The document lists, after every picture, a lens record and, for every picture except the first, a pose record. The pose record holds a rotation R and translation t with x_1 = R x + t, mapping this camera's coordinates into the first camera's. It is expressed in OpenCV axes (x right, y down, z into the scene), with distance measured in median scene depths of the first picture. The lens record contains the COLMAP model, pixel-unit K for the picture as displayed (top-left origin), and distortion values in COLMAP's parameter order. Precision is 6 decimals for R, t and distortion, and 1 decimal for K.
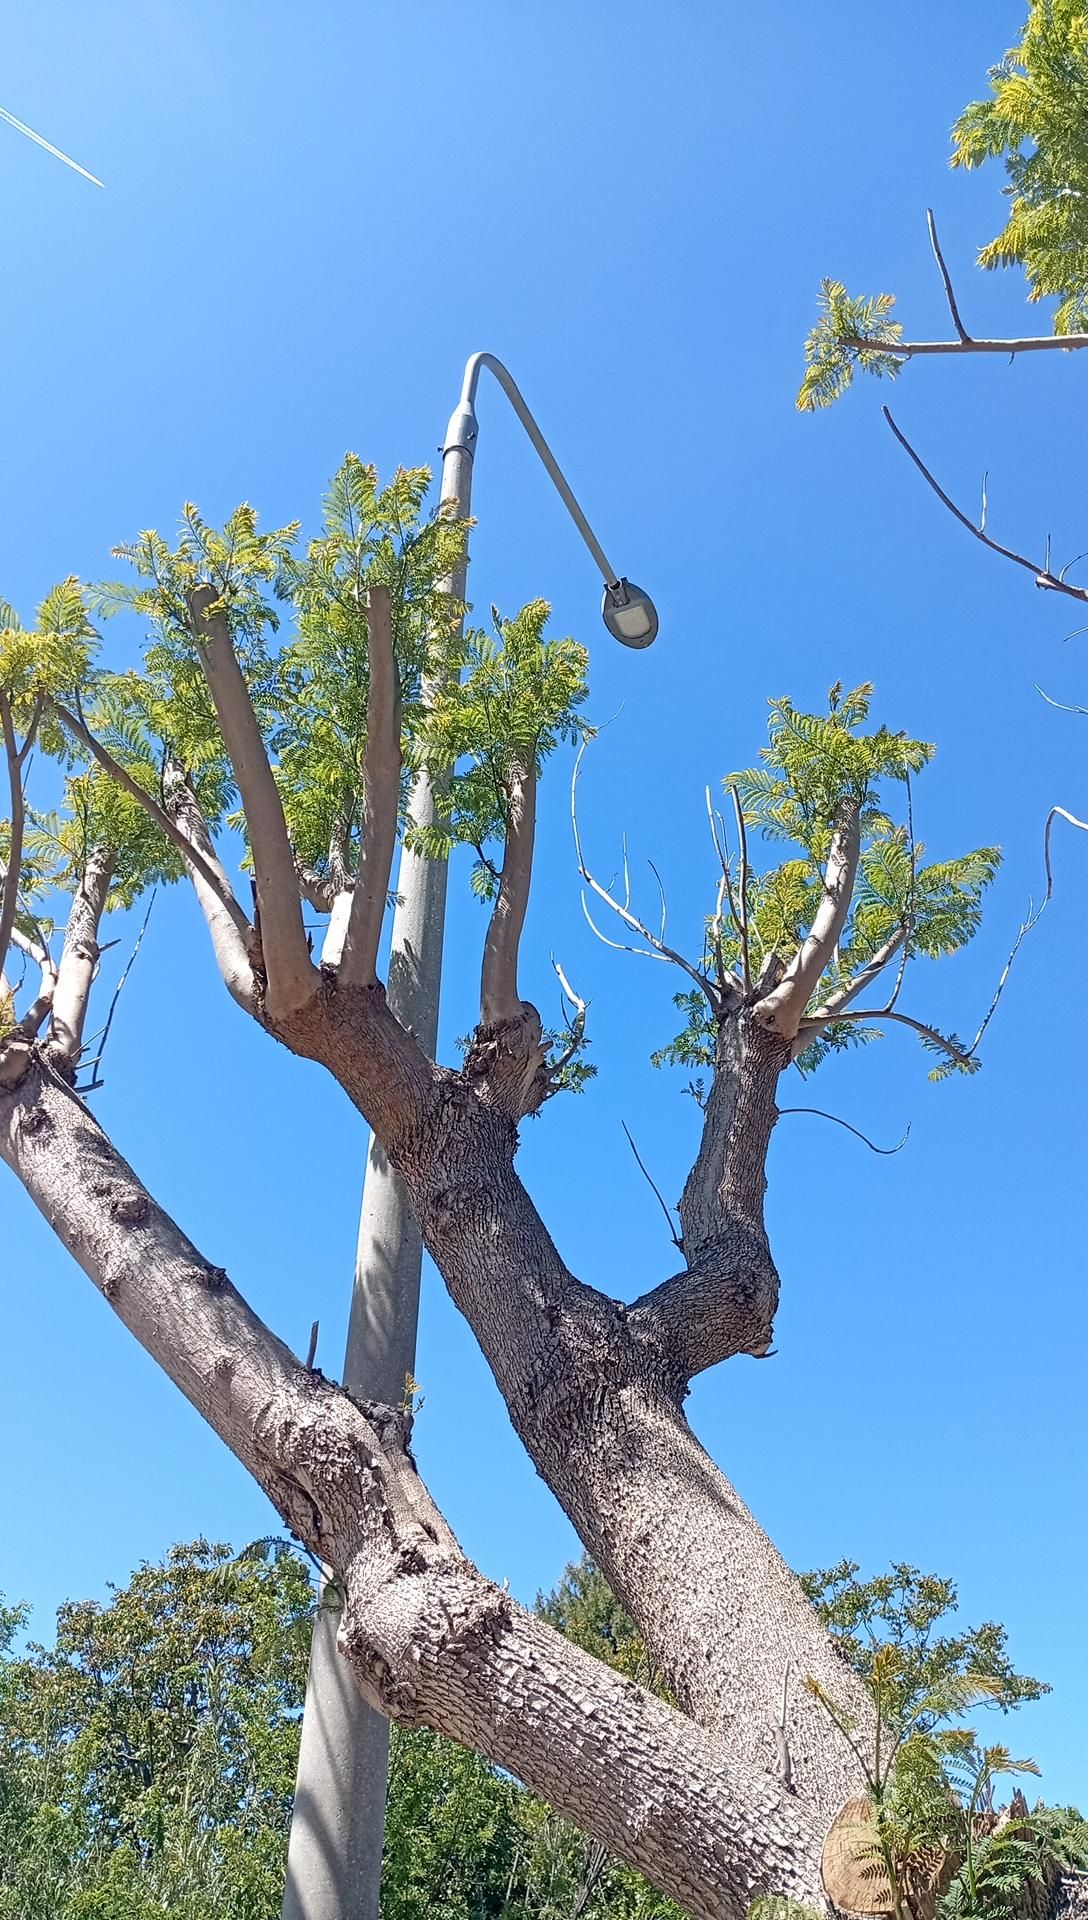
lens RADIAL K [[1463.7, 0, 544.0], [0, 1463.7, 960.0], [0, 0, 1]] dist [0.116747, -0.250461]
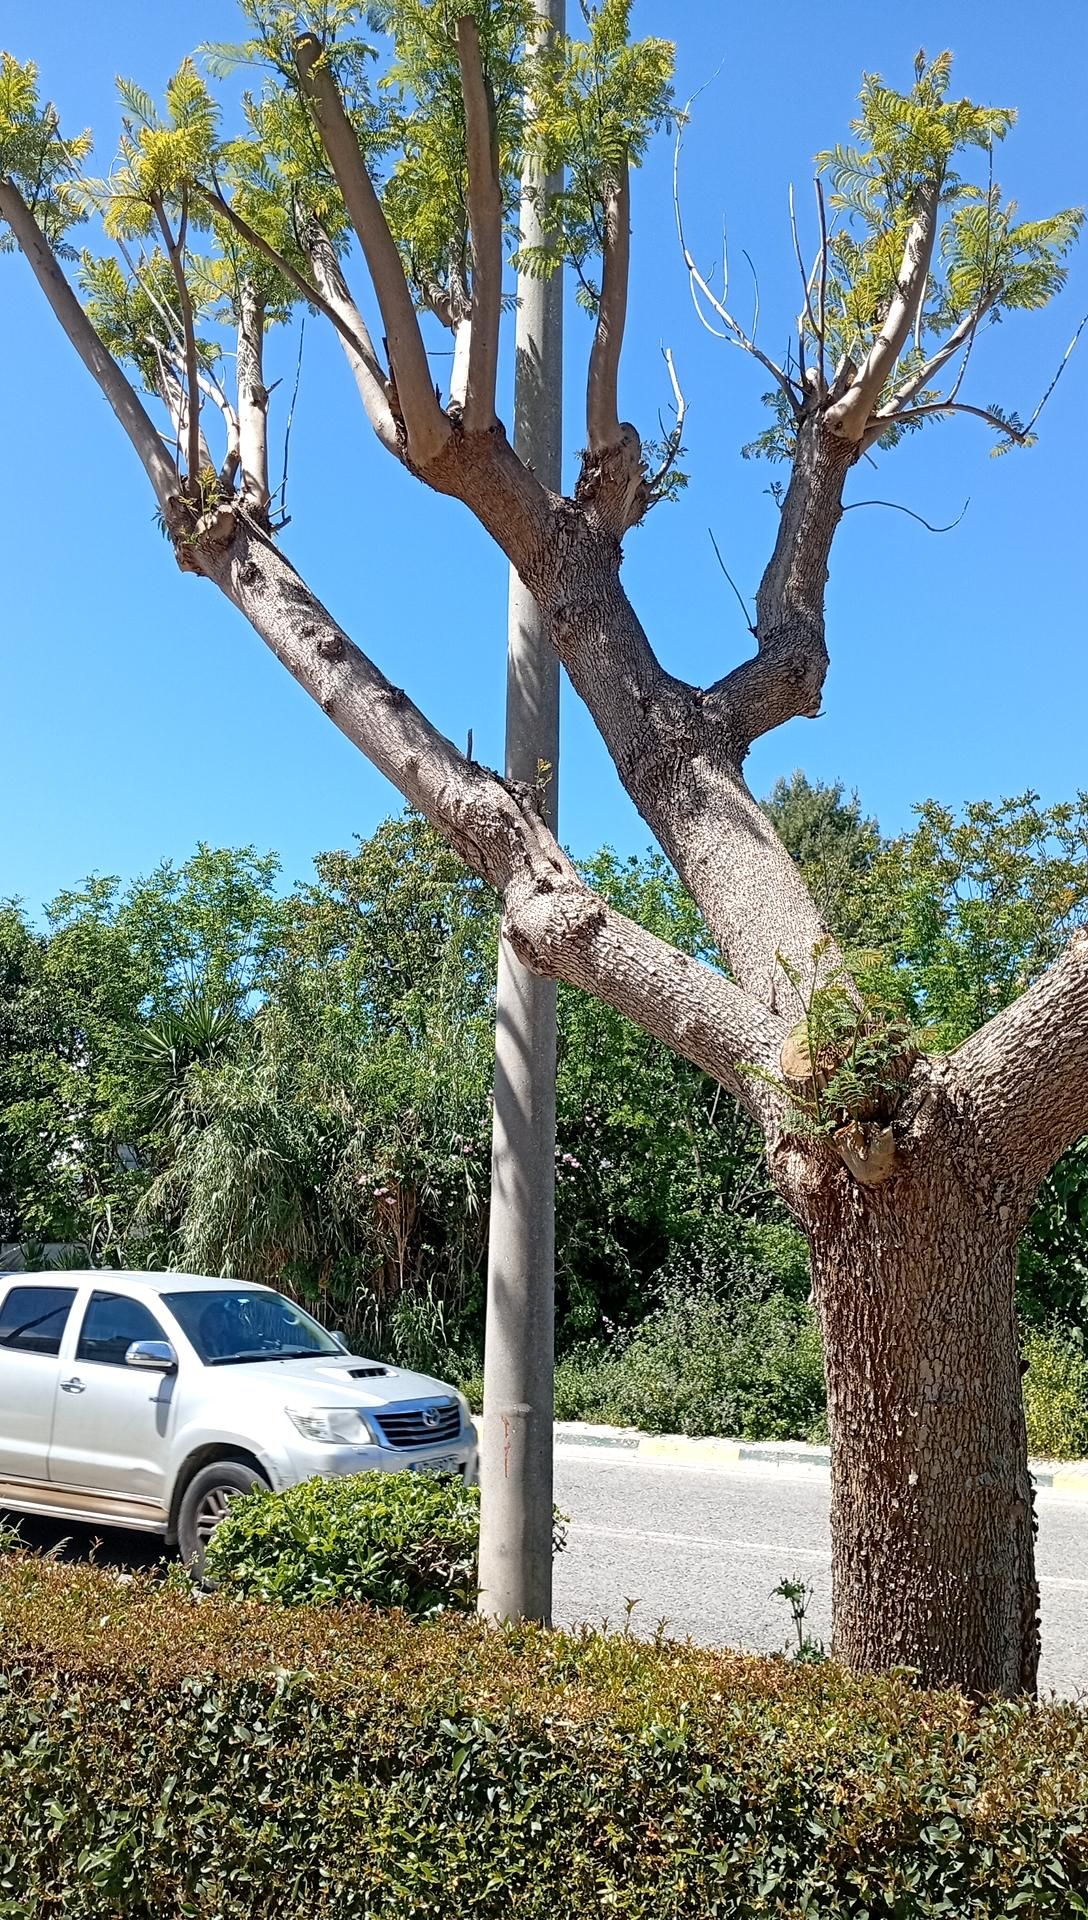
lens RADIAL K [[1463.7, 0, 544.0], [0, 1463.7, 960.0], [0, 0, 1]] dist [0.116747, -0.250461]
pose [[0.990068, -0.022096, -0.138839, 0.081304], [0.085602, 0.878145, 0.470673, -0.165961], [0.111521, -0.477883, 0.871315, -0.251698]]
